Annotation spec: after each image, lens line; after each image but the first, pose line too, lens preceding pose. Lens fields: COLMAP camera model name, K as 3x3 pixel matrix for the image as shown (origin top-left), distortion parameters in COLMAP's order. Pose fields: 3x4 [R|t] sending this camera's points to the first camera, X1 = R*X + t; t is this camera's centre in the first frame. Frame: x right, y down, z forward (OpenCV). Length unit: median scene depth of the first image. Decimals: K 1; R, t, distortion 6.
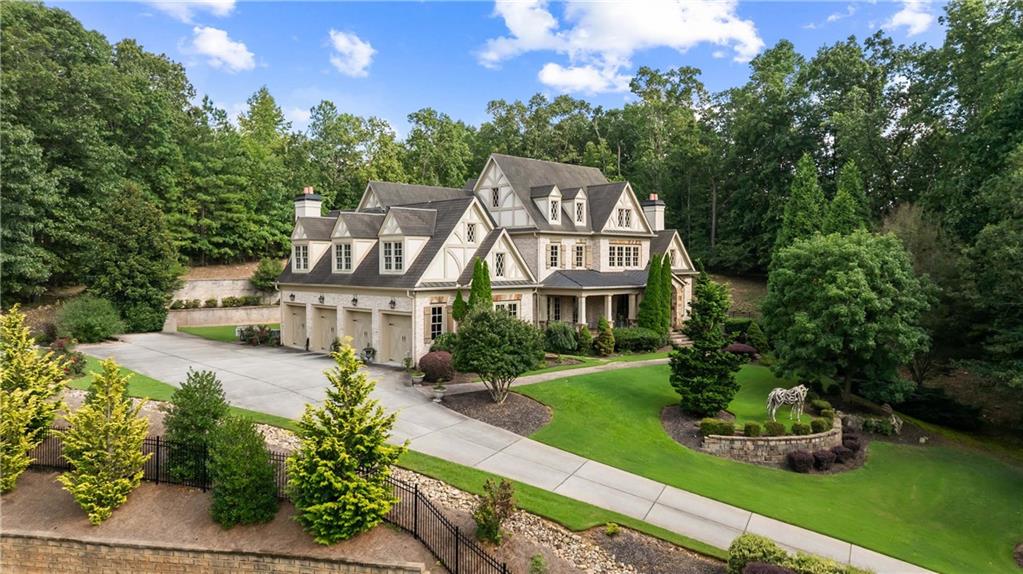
lens RADIAL K [[719.9, 0, 510.7], [0, 719.9, 285.3], [0, 0, 1]] dist [-0.016936, -0.004968]
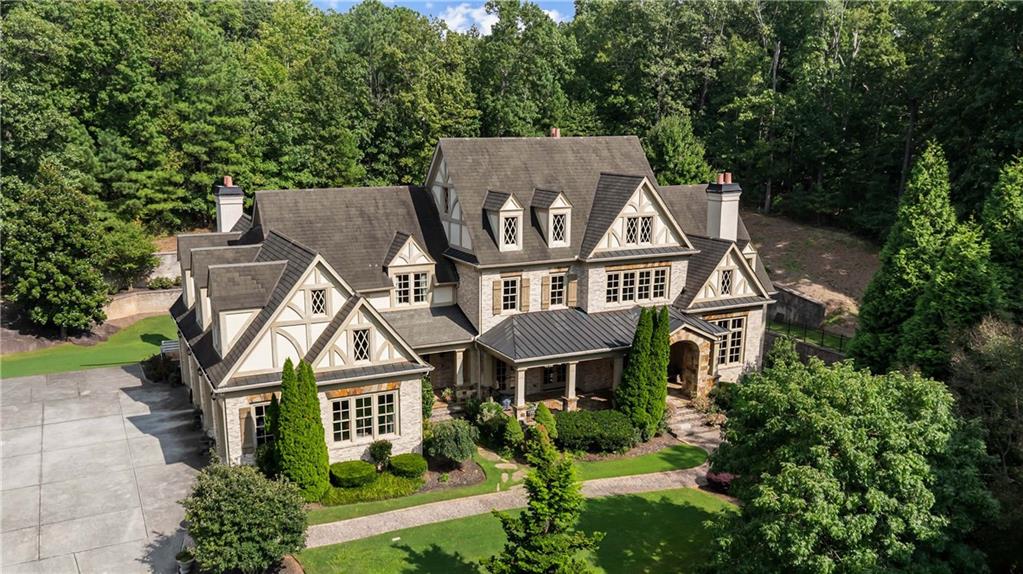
lens RADIAL K [[860.7, 0, 480.2], [0, 860.7, 333.6], [0, 0, 1]] dist [-0.007550, -0.039614]
pose [[0.947227, 0.081882, -0.309929, 0.285772], [-0.012506, 0.975530, 0.219509, -0.180901], [0.320318, -0.204049, 0.925073, 0.192058]]
